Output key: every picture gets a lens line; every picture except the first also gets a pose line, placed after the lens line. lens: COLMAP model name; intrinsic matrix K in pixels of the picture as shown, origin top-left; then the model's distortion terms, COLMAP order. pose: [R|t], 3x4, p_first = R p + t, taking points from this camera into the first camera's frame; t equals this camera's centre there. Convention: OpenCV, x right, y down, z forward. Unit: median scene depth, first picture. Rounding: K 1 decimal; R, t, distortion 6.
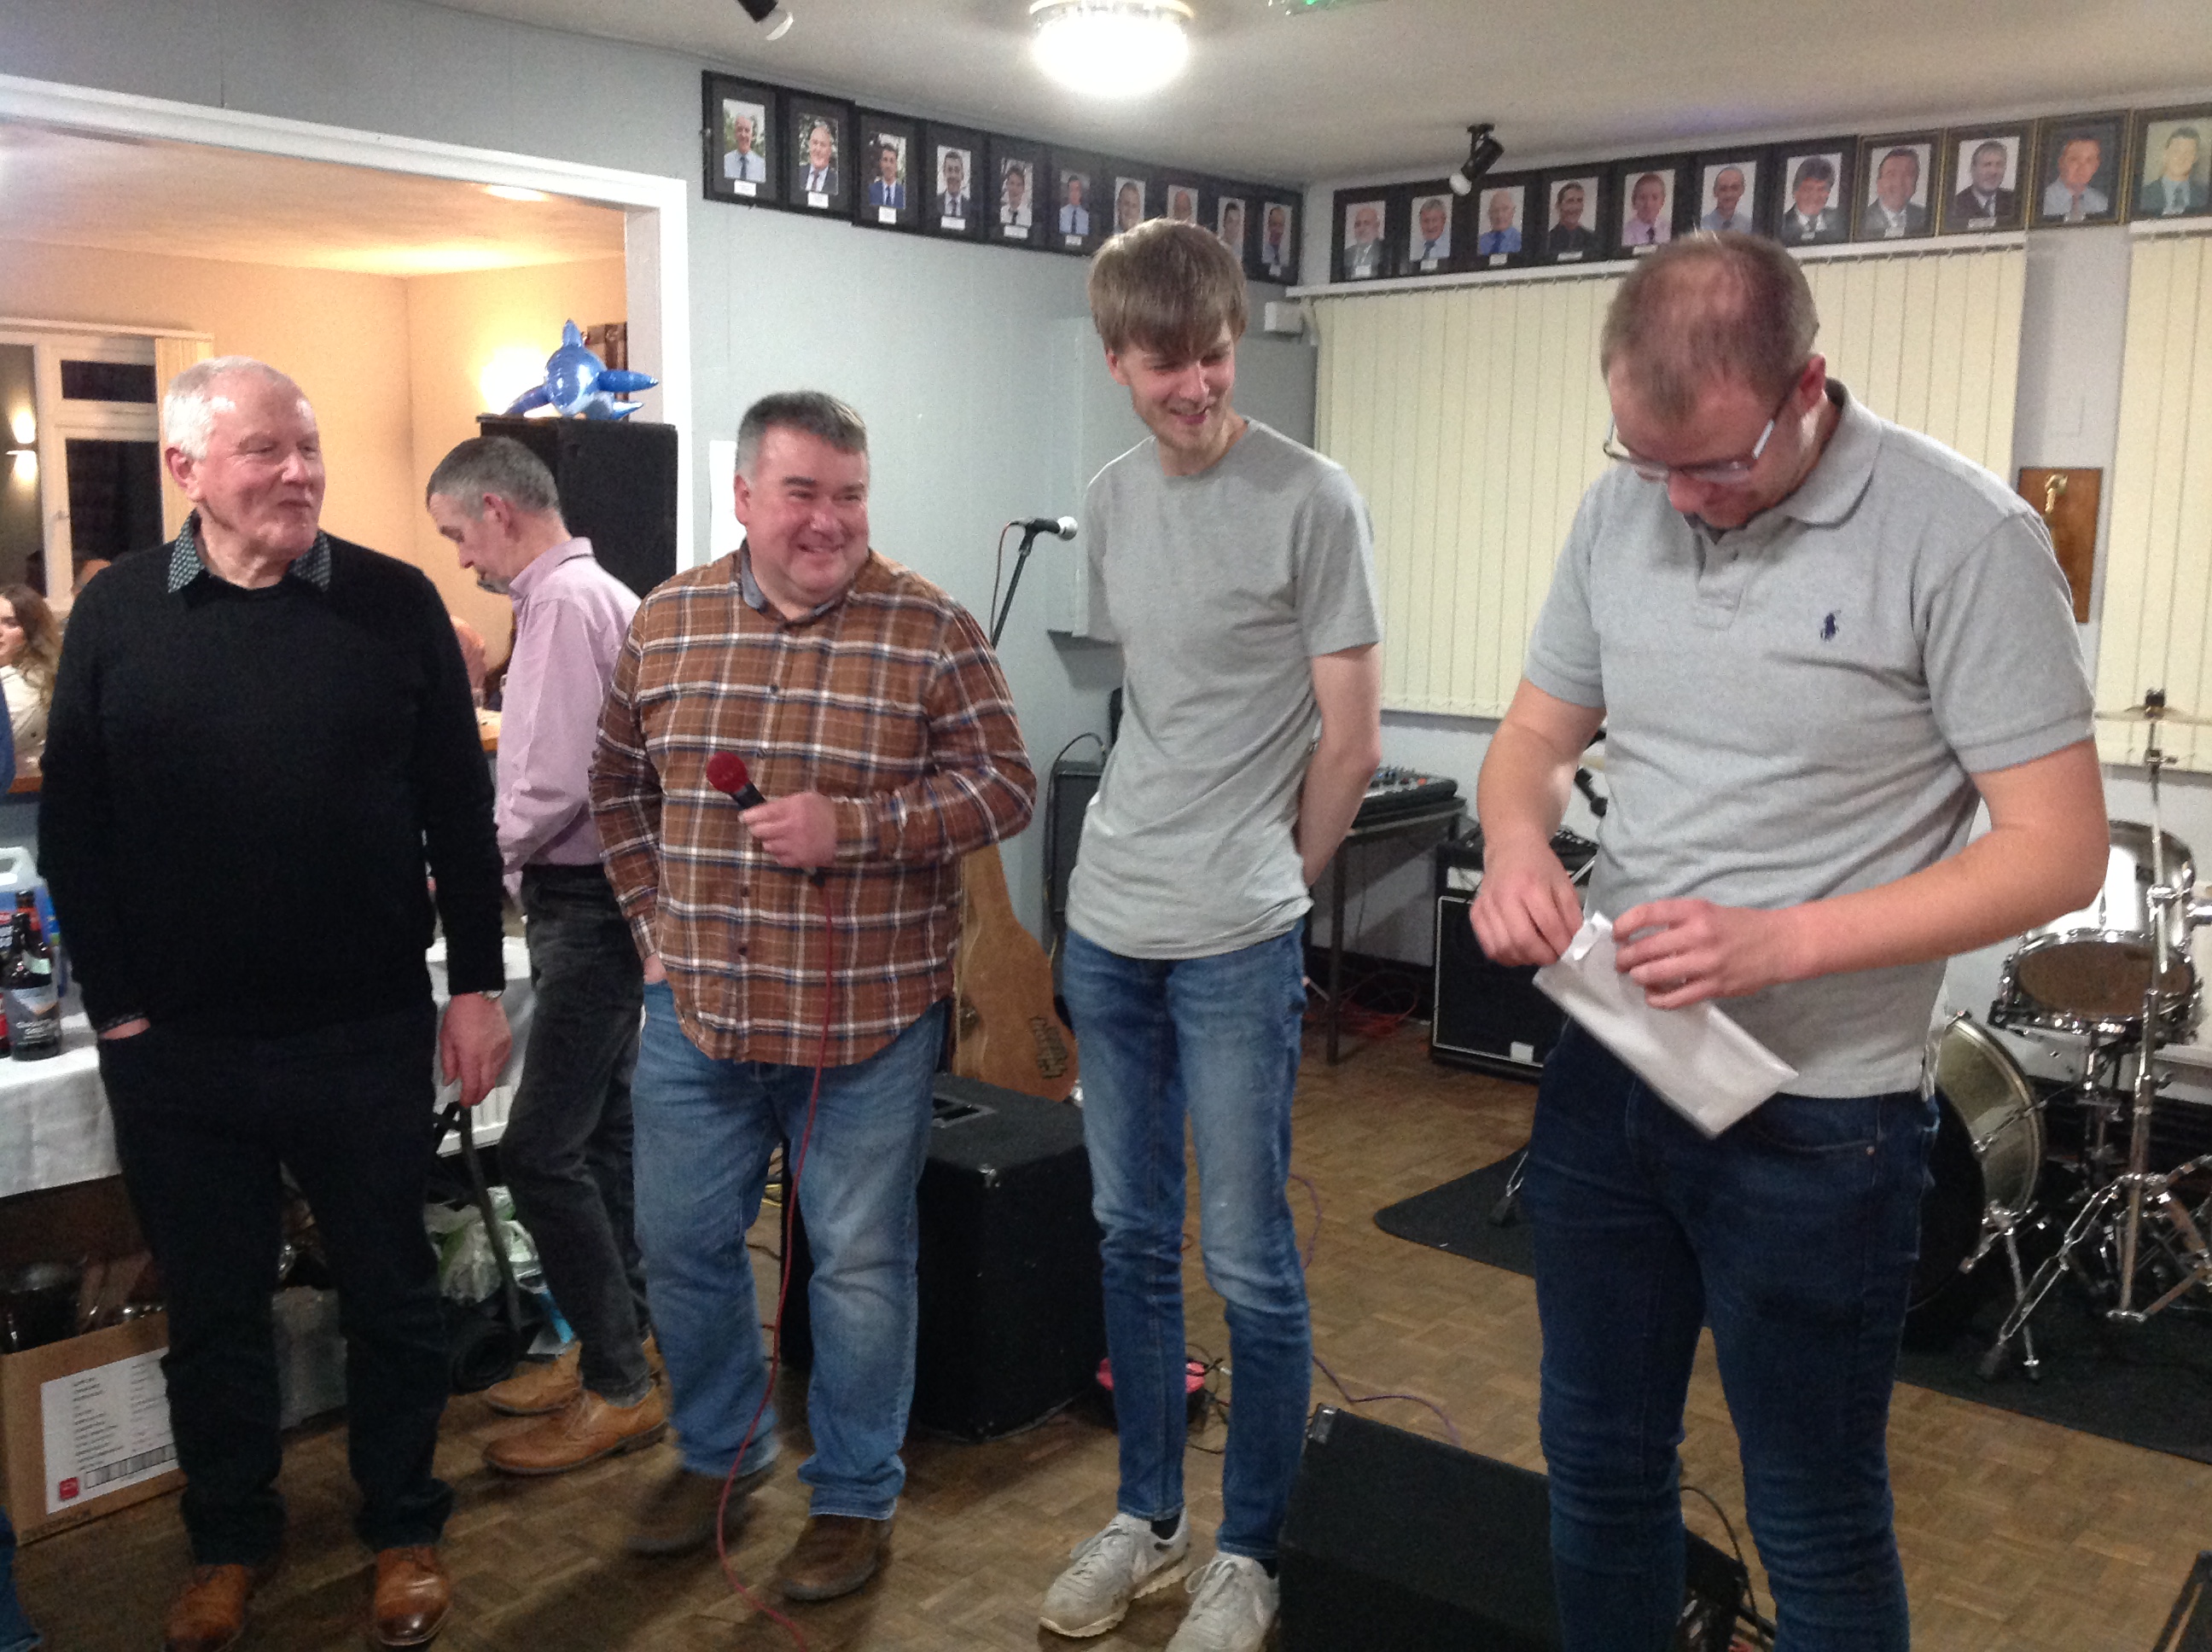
lens RADIAL K [[2106.1, 0, 1096.8], [0, 2106.1, 847.0], [0, 0, 1]] dist [0.131546, -0.292037]
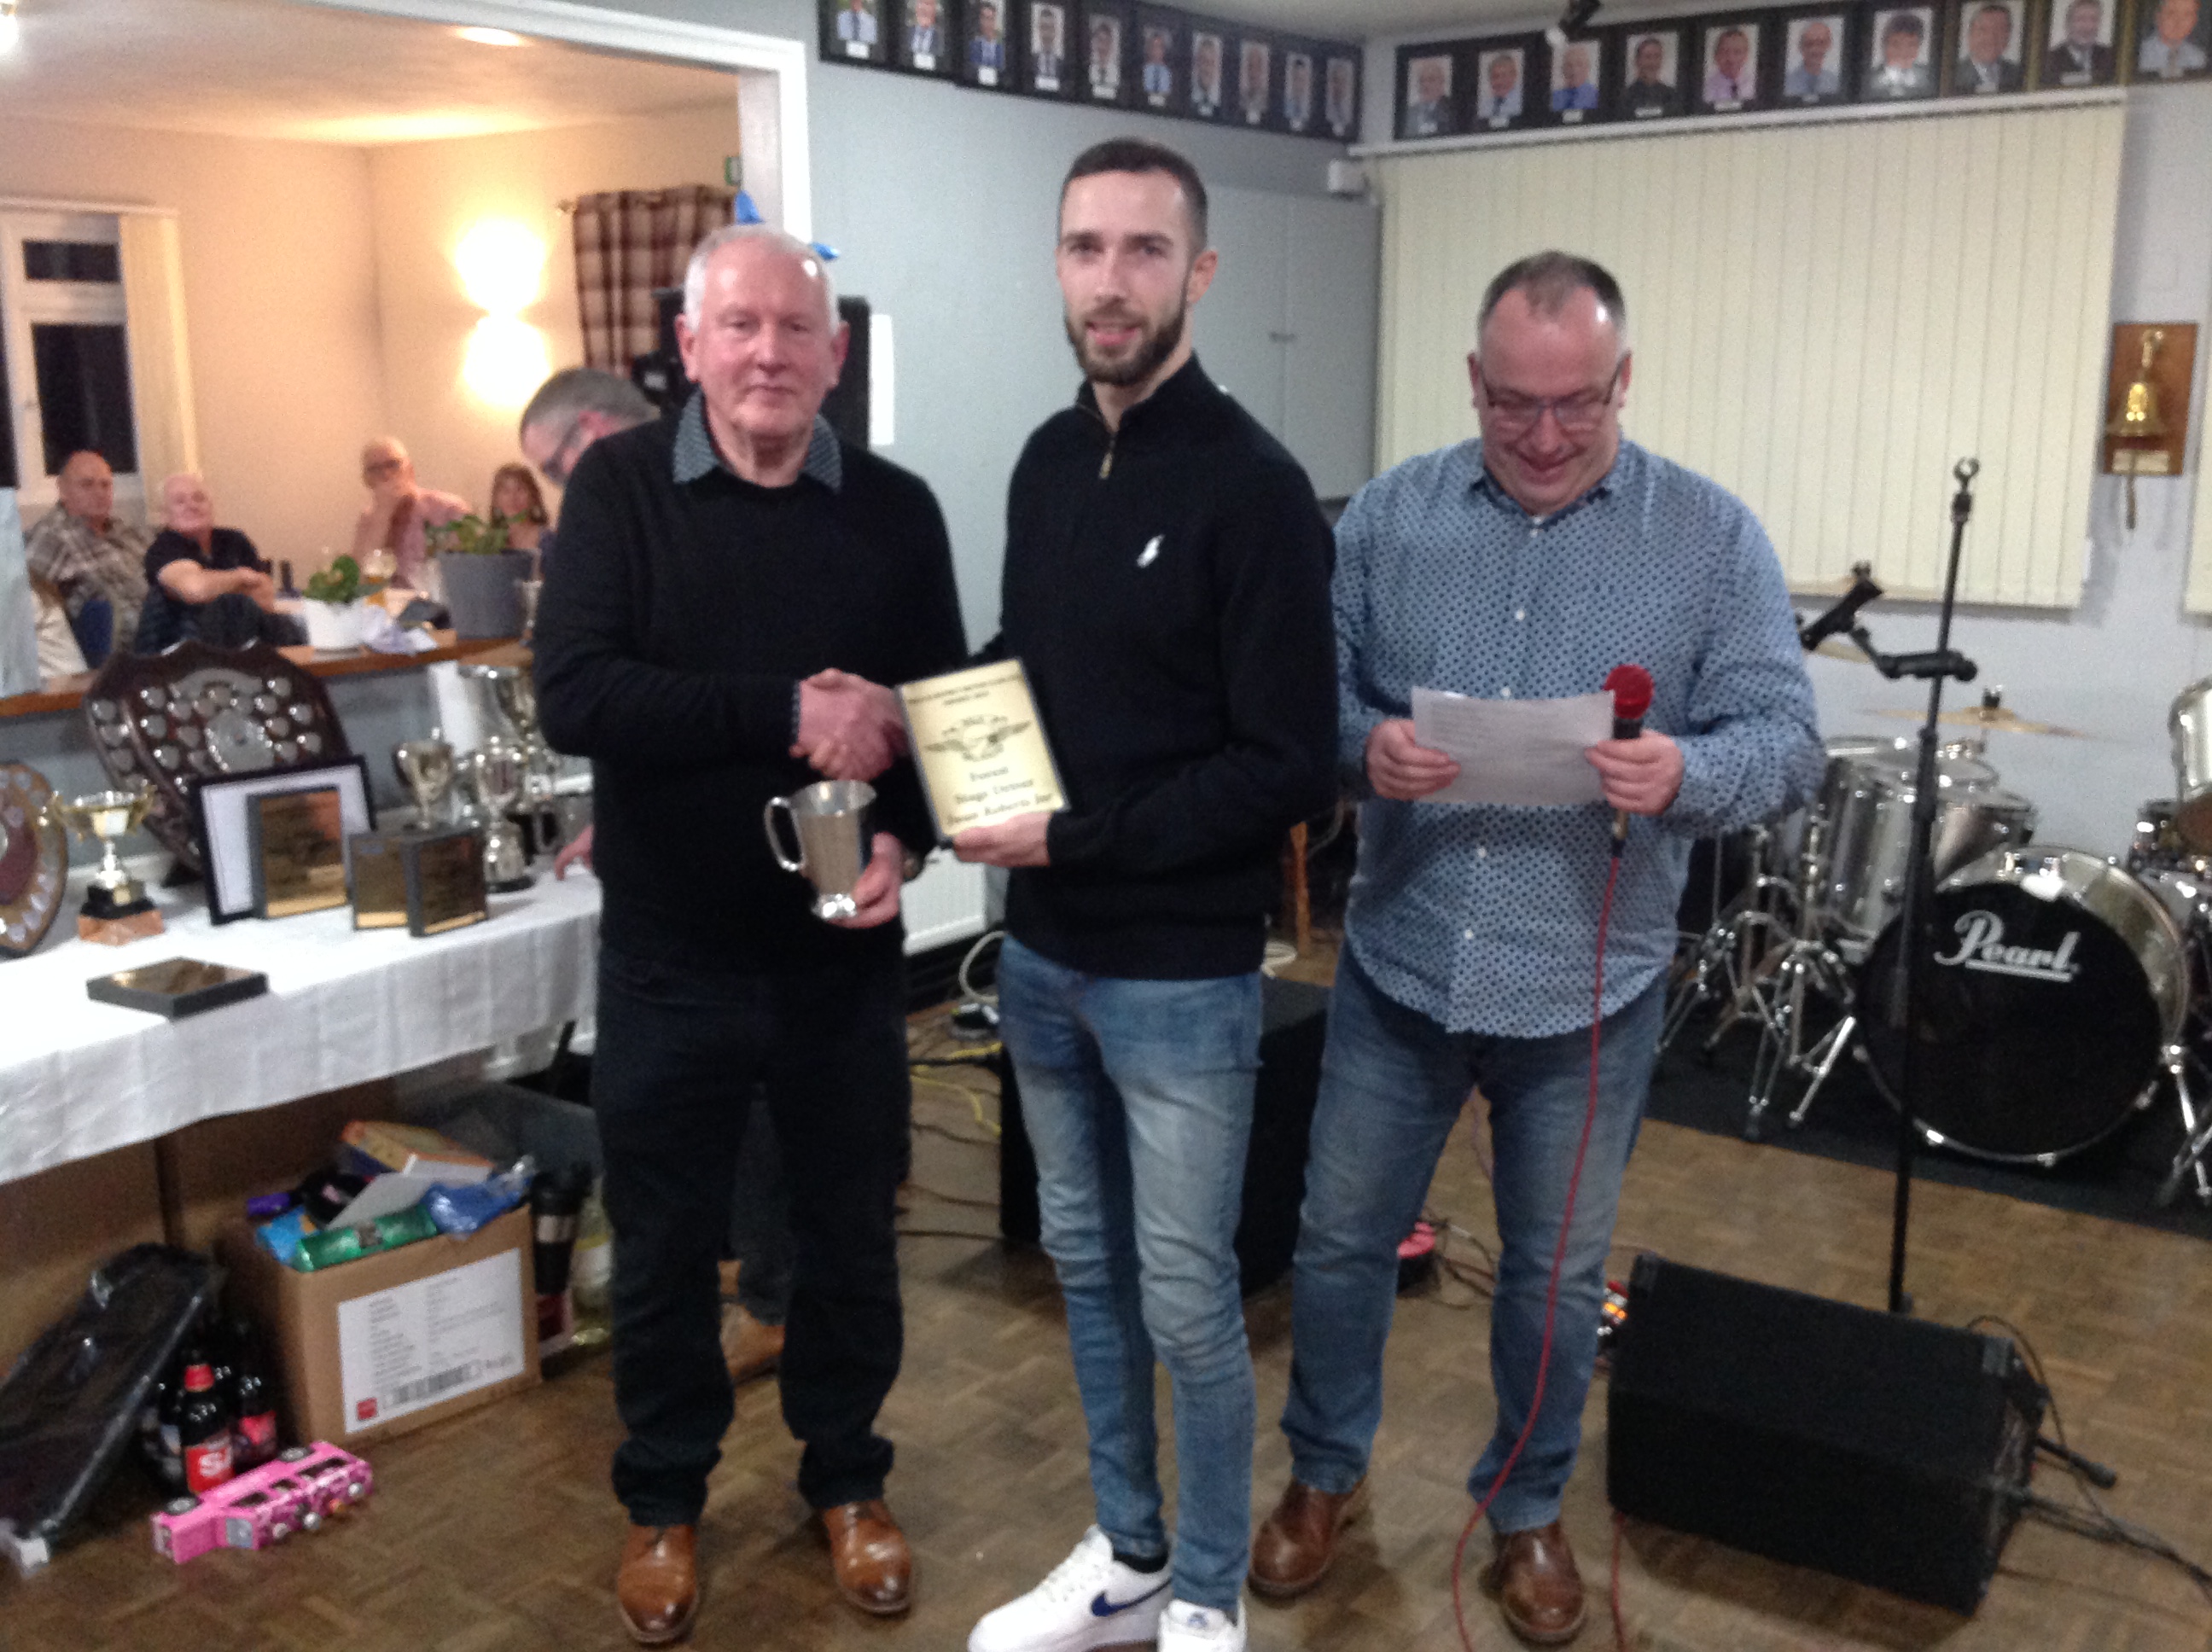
lens RADIAL K [[2175.6, 0, 1103.5], [0, 2175.6, 835.4], [0, 0, 1]] dist [0.099419, -0.247336]
pose [[0.997582, -0.029739, 0.062818, -0.118426], [0.026793, 0.998525, 0.047233, 0.002930], [-0.064130, -0.045435, 0.996907, -0.015632]]
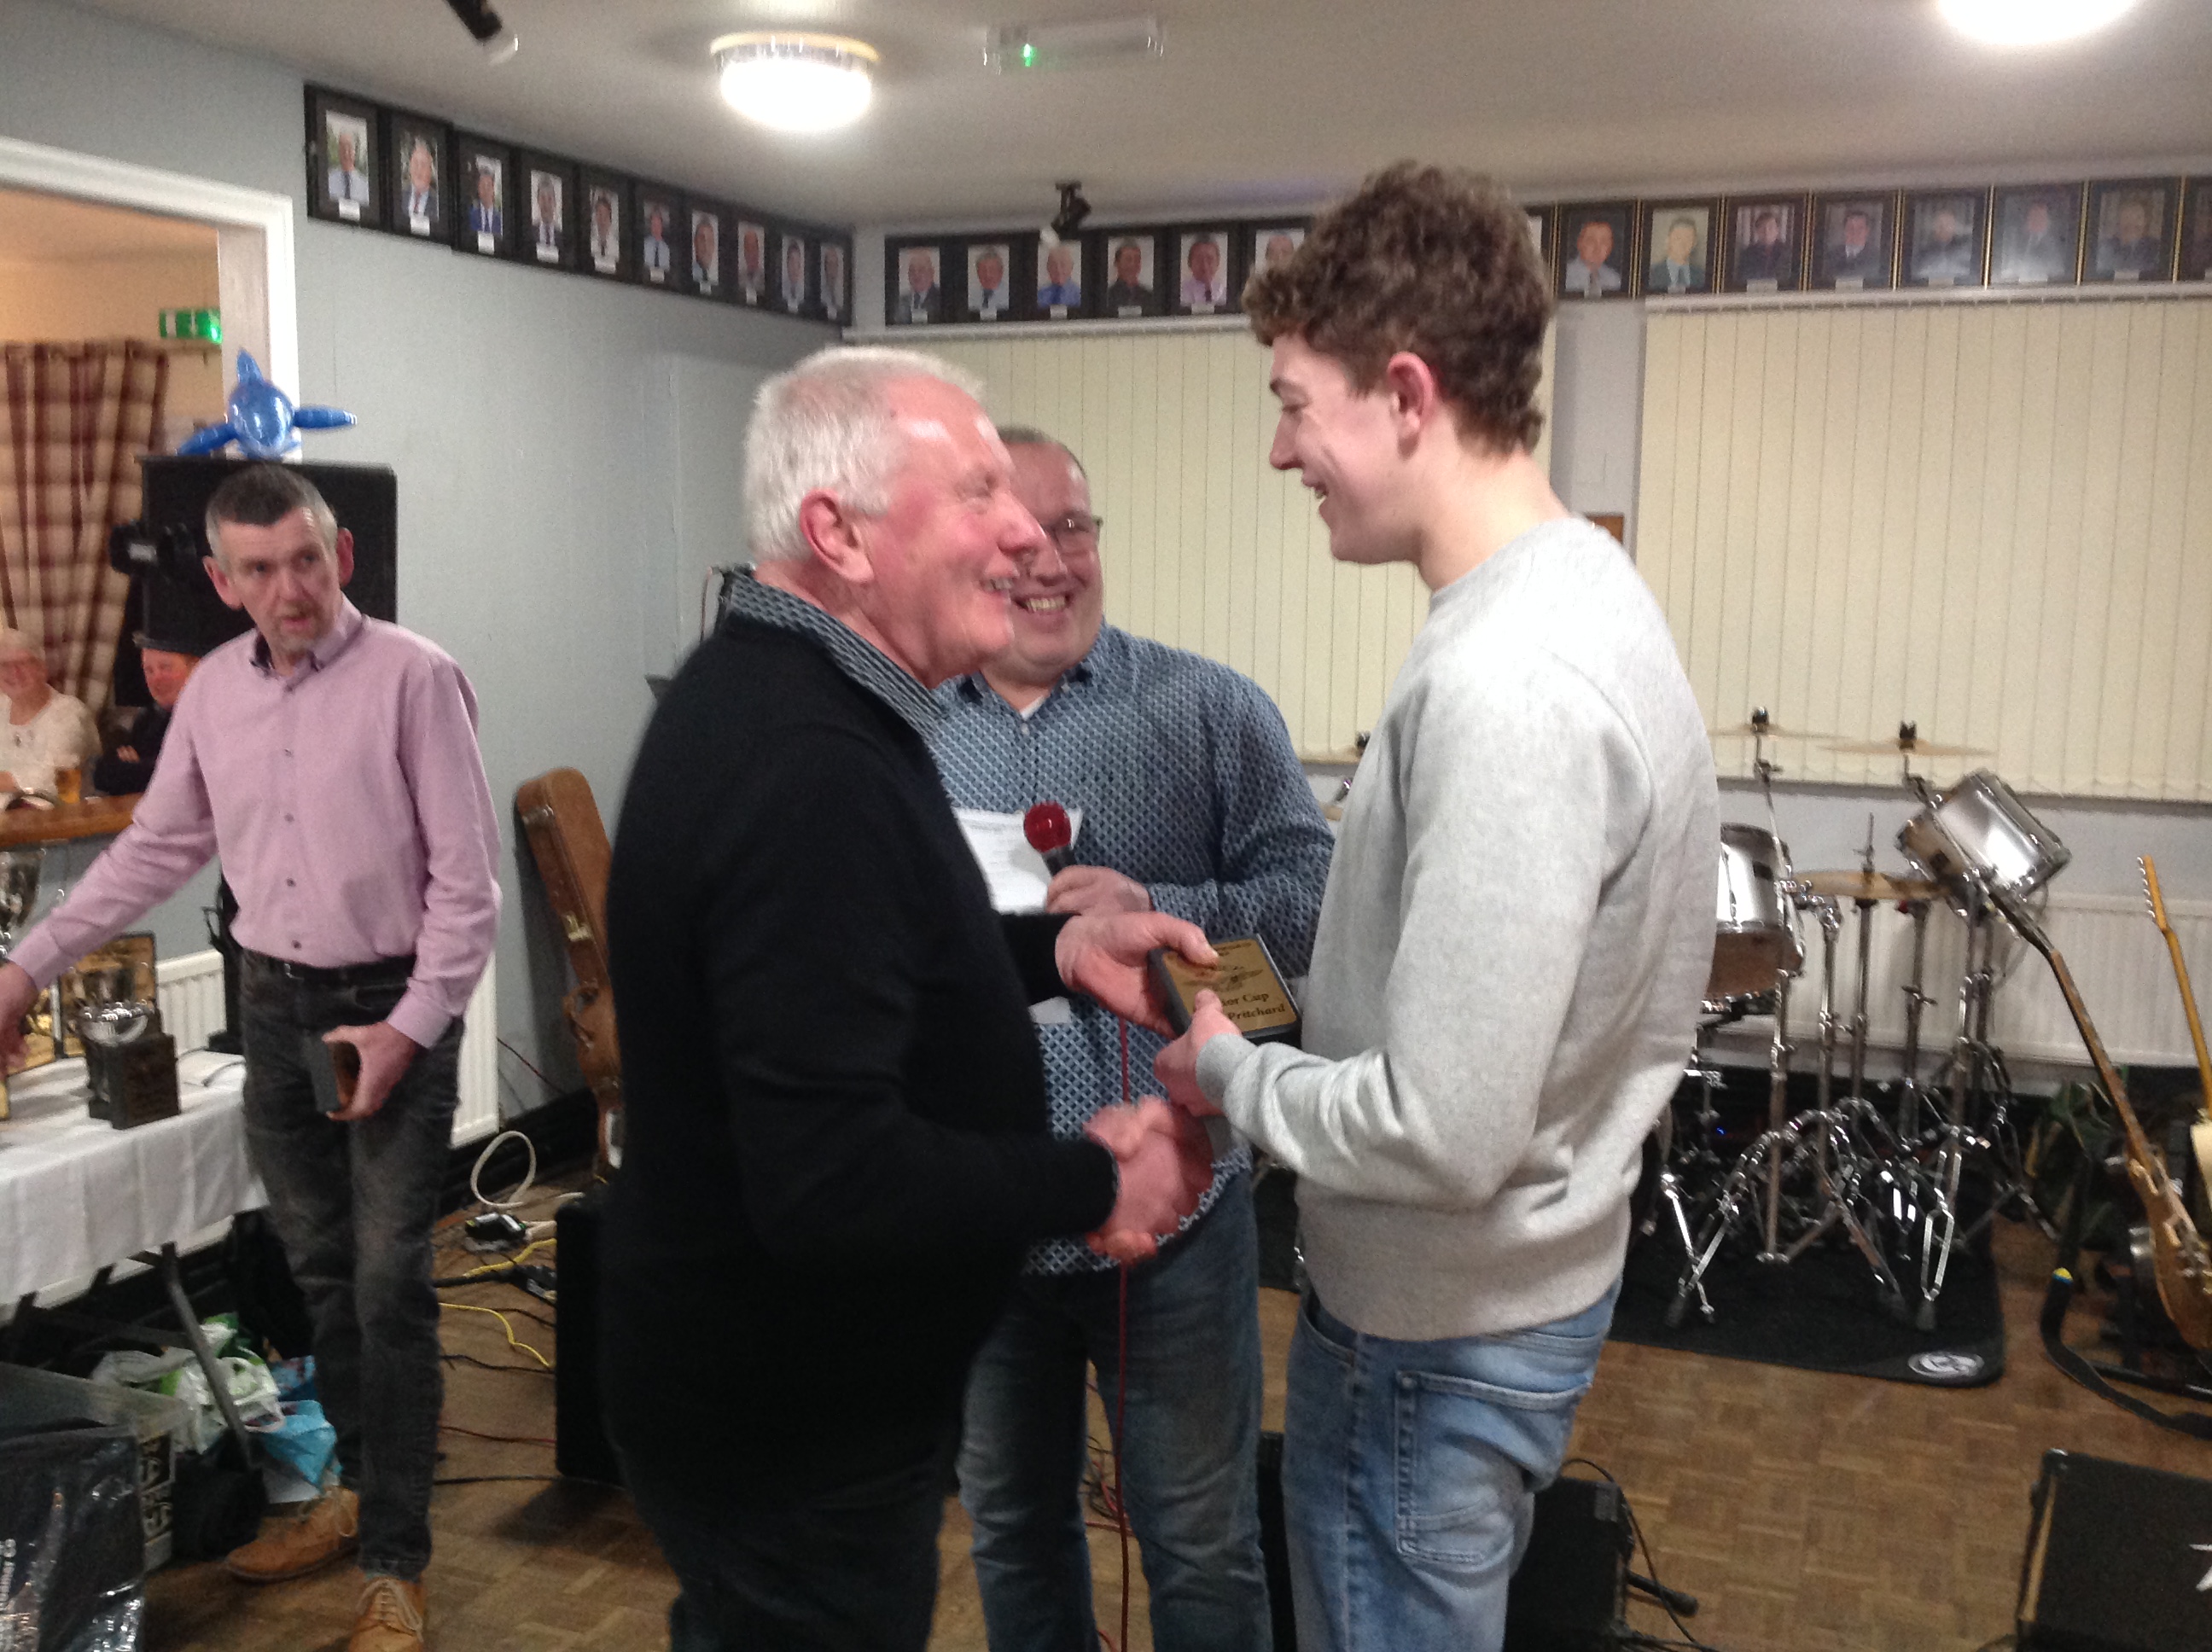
lens RADIAL K [[2140.1, 0, 1134.6], [0, 2140.1, 809.8], [0, 0, 1]] dist [0.136292, -0.294979]
pose [[0.942027, -0.045692, 0.332411, -0.158106], [0.057306, 0.998038, -0.025214, -0.006614], [-0.330607, 0.042801, 0.942797, 0.013369]]
